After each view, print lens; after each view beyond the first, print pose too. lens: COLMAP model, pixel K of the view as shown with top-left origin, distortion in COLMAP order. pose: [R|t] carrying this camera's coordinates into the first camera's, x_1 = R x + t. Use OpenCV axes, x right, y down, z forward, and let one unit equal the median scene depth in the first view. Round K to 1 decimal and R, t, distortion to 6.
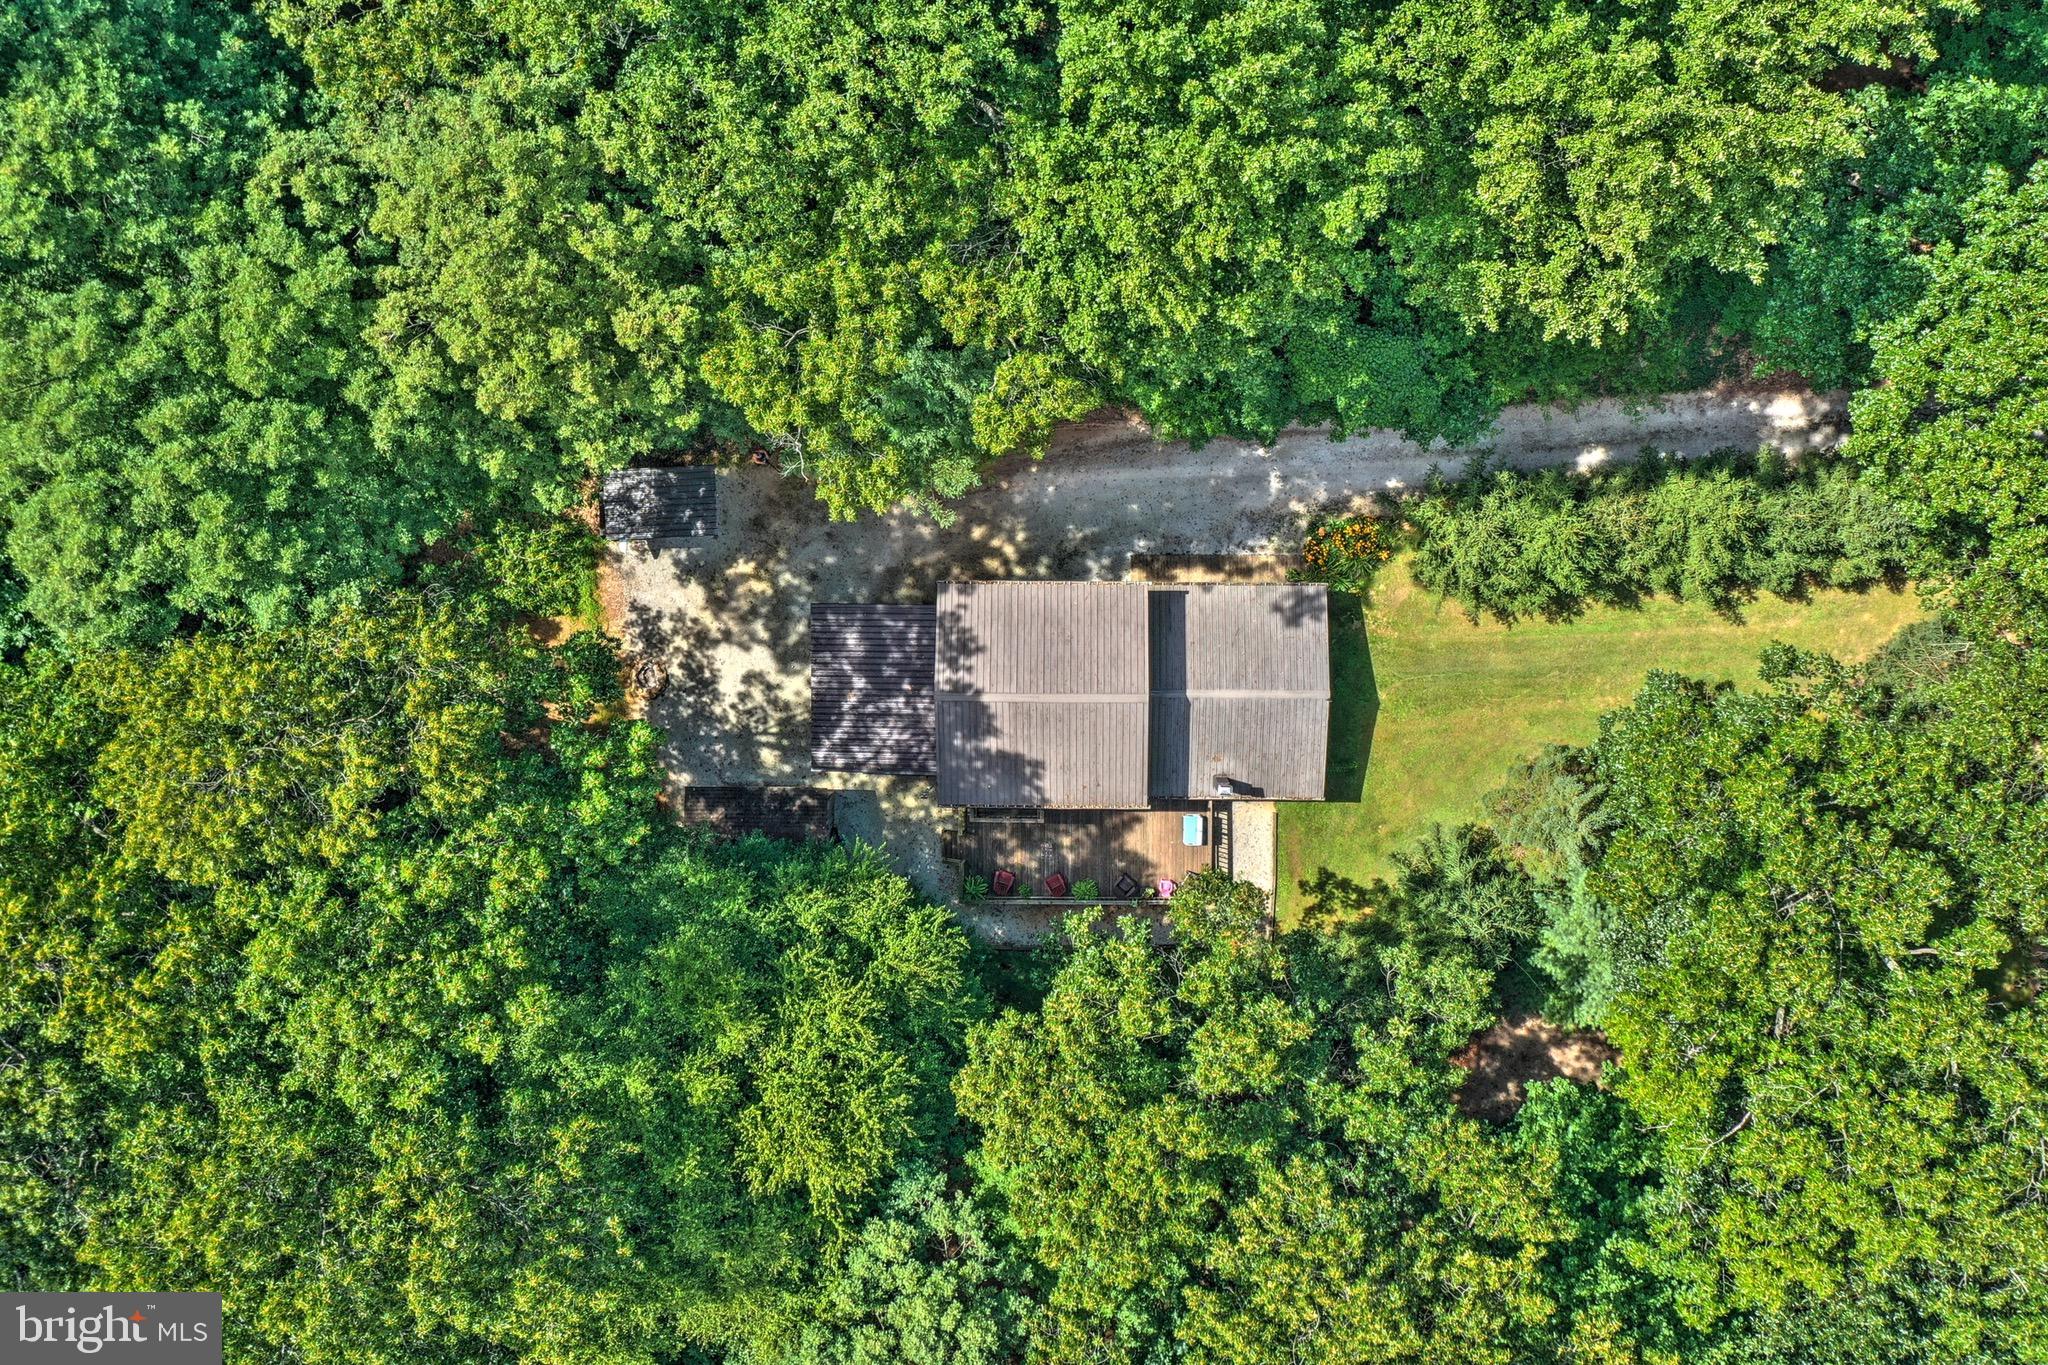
lens RADIAL K [[1726.5, 0, 987.6], [0, 1726.5, 619.8], [0, 0, 1]] dist [0.000573, -0.000268]
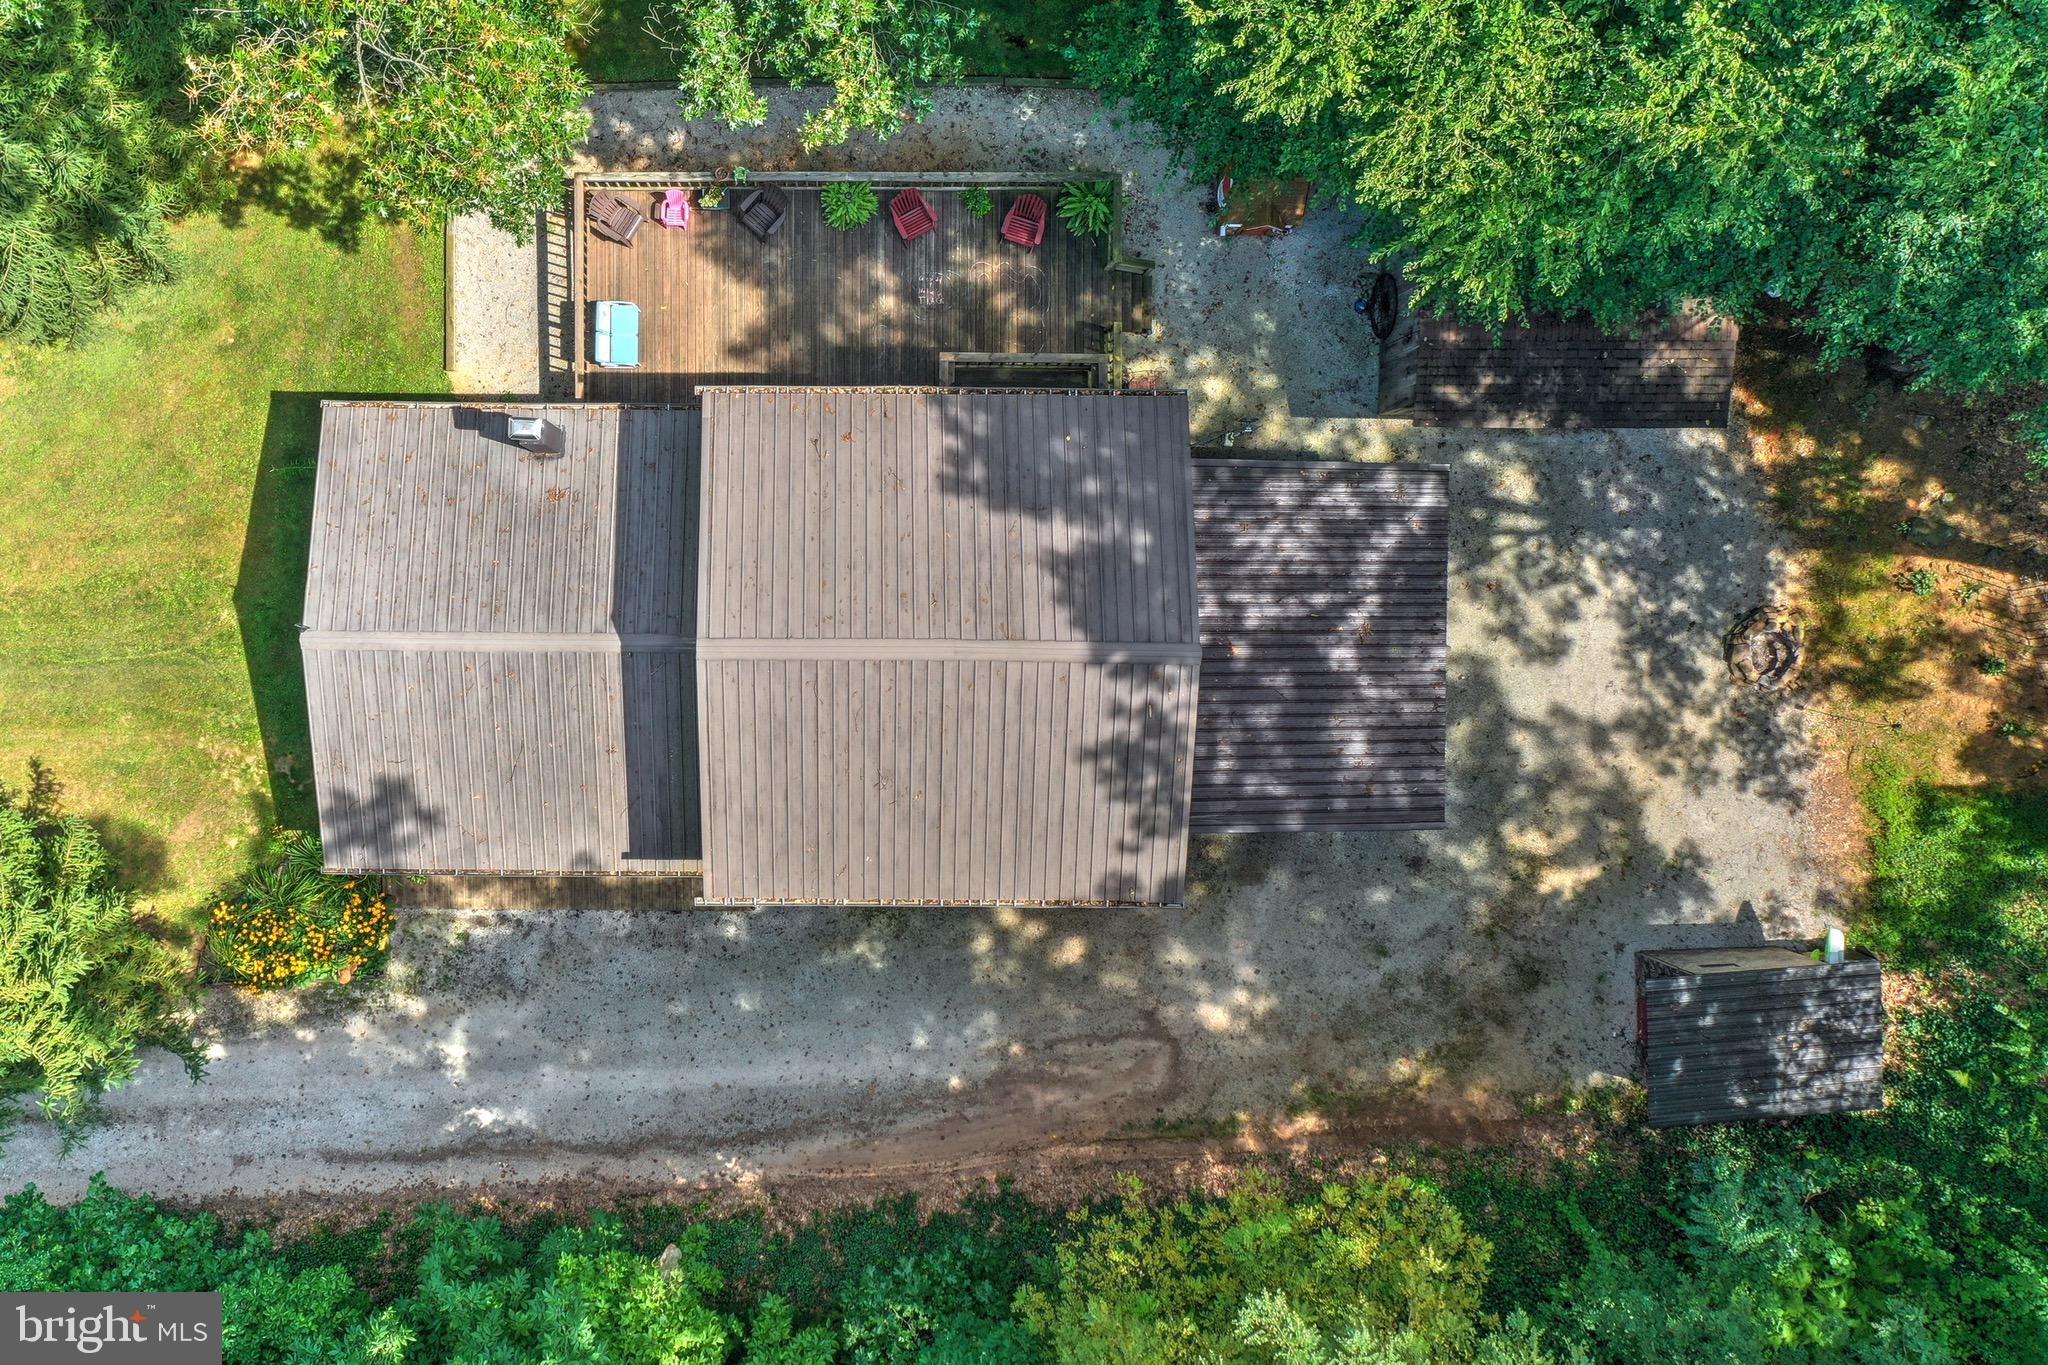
lens RADIAL K [[1612.2, 0, 908.2], [0, 1612.2, 589.2], [0, 0, 1]] dist [-0.003372, -0.000542]
pose [[-0.999454, -0.003027, 0.032916, 0.025243], [0.001573, -0.999027, -0.044085, 0.070375], [0.033017, -0.044009, 0.998485, 0.556315]]
